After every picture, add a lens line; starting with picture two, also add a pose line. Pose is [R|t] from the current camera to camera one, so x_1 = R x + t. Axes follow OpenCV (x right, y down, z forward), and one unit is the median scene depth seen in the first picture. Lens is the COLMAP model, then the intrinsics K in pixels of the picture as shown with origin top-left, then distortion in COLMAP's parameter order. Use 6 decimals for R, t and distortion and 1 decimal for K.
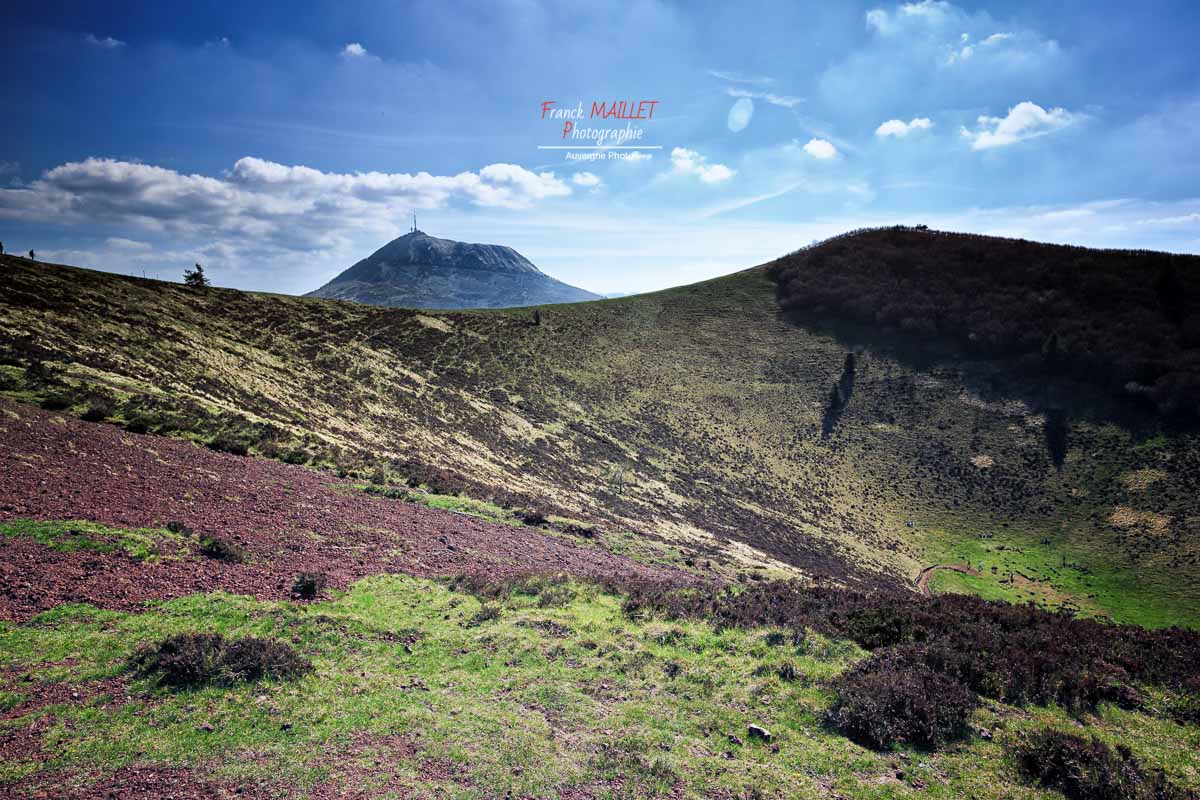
lens RADIAL K [[744.0, 0, 598.3], [0, 744.0, 409.7], [0, 0, 1]] dist [0.021203, 0.012016]
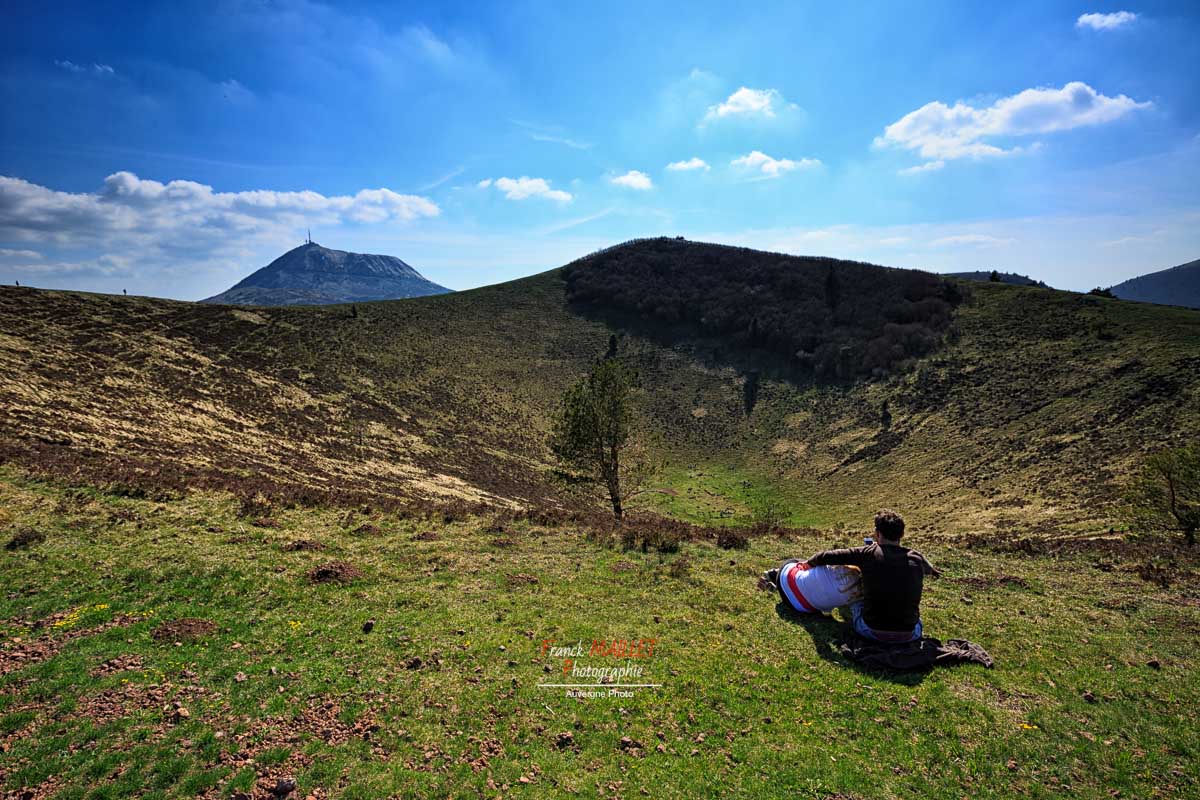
lens RADIAL K [[615.9, 0, 599.0], [0, 615.9, 401.8], [0, 0, 1]] dist [-0.002882, 0.003412]
pose [[0.985831, -0.041355, 0.162564, 0.140943], [0.038741, 0.999064, 0.019222, 0.019315], [-0.163207, -0.012652, 0.986511, -0.051264]]
